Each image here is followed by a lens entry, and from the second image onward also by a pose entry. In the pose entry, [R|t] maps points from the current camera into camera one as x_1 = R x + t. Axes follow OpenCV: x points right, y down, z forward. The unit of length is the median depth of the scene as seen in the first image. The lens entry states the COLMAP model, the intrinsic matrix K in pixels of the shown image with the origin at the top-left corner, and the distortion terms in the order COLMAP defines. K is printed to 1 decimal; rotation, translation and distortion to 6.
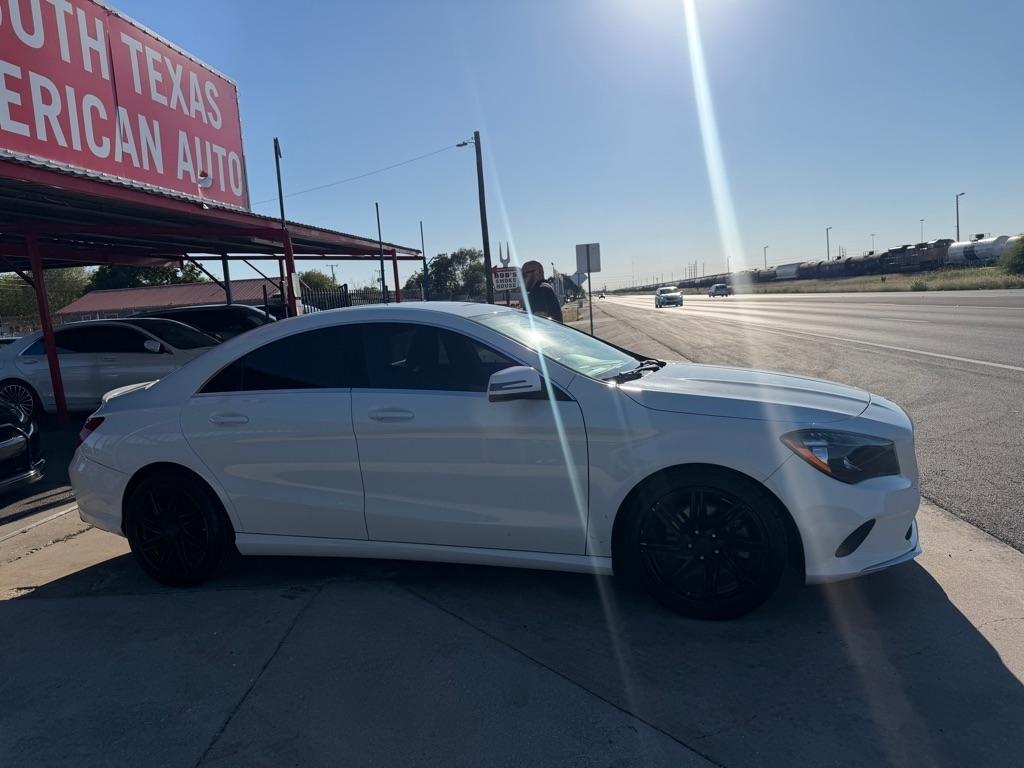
lens RADIAL K [[752.3, 0, 512.2], [0, 752.3, 375.9], [0, 0, 1]] dist [0.028608, -0.056165]
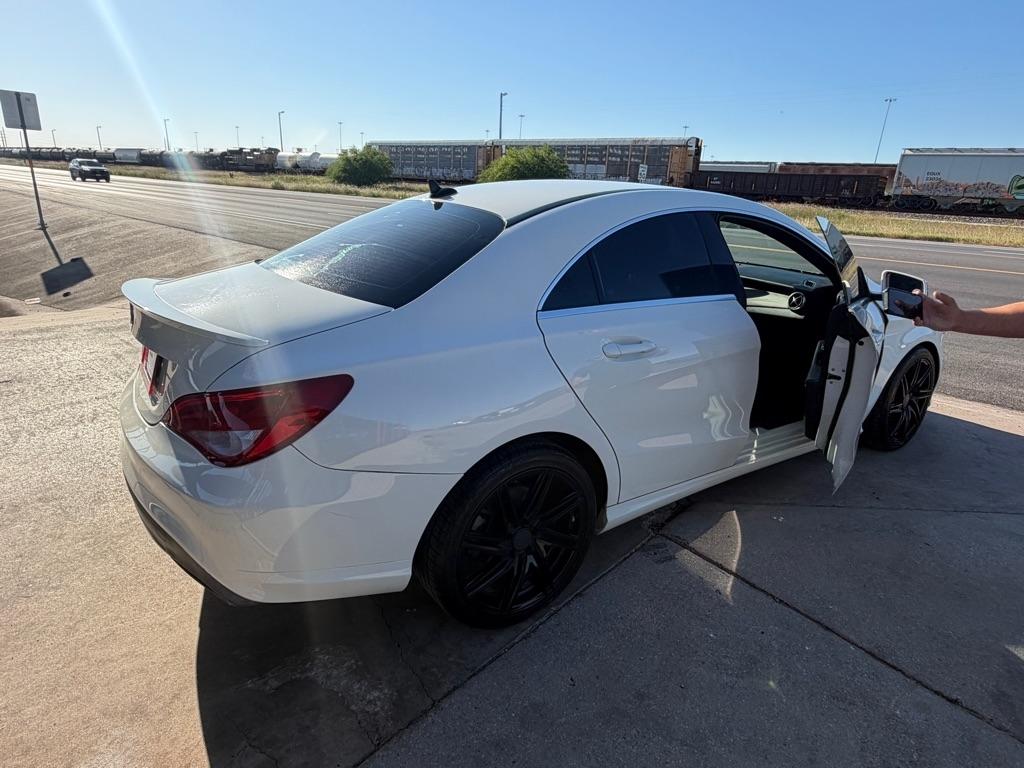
lens RADIAL K [[602.6, 0, 532.6], [0, 602.6, 376.3], [0, 0, 1]] dist [-0.008379, 0.008964]
pose [[0.564186, -0.148096, 0.812257, -0.320885], [-0.012070, 0.982197, 0.187464, -0.005281], [-0.825560, -0.115568, 0.552354, 0.296988]]
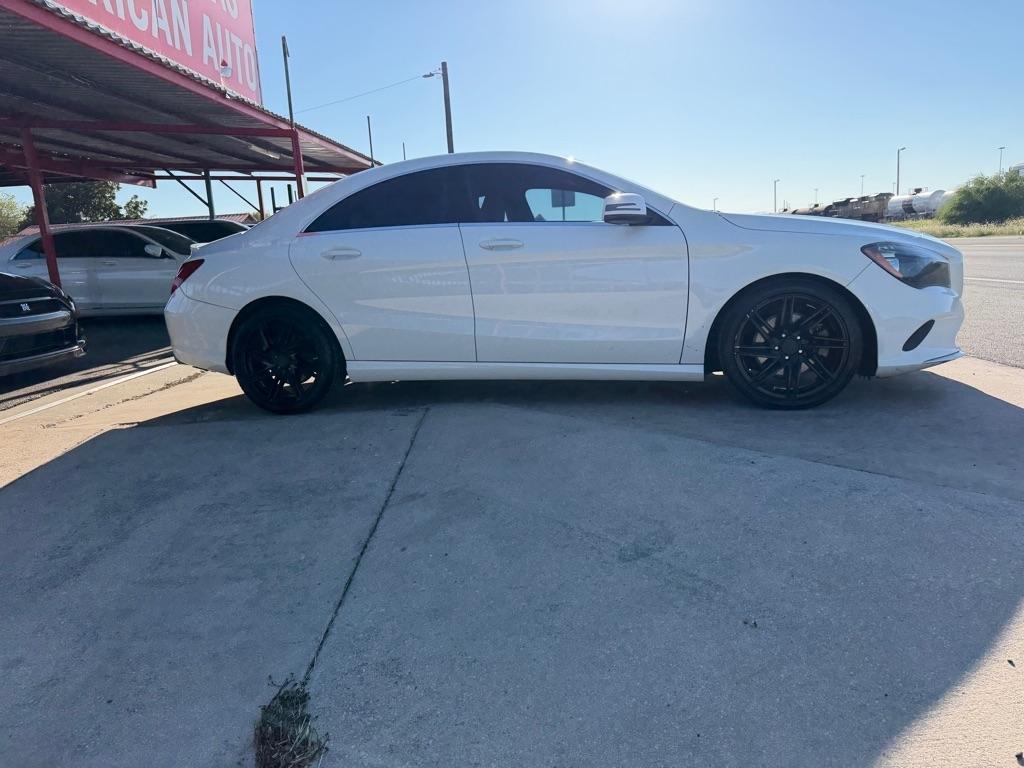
lens RADIAL K [[752.3, 0, 528.2], [0, 752.3, 380.7], [0, 0, 1]] dist [0.028608, -0.056165]
pose [[0.995812, -0.002320, 0.091391, -0.078379], [-0.003772, 0.997784, 0.066428, 0.062511], [-0.091342, -0.066495, 0.993597, -0.037291]]
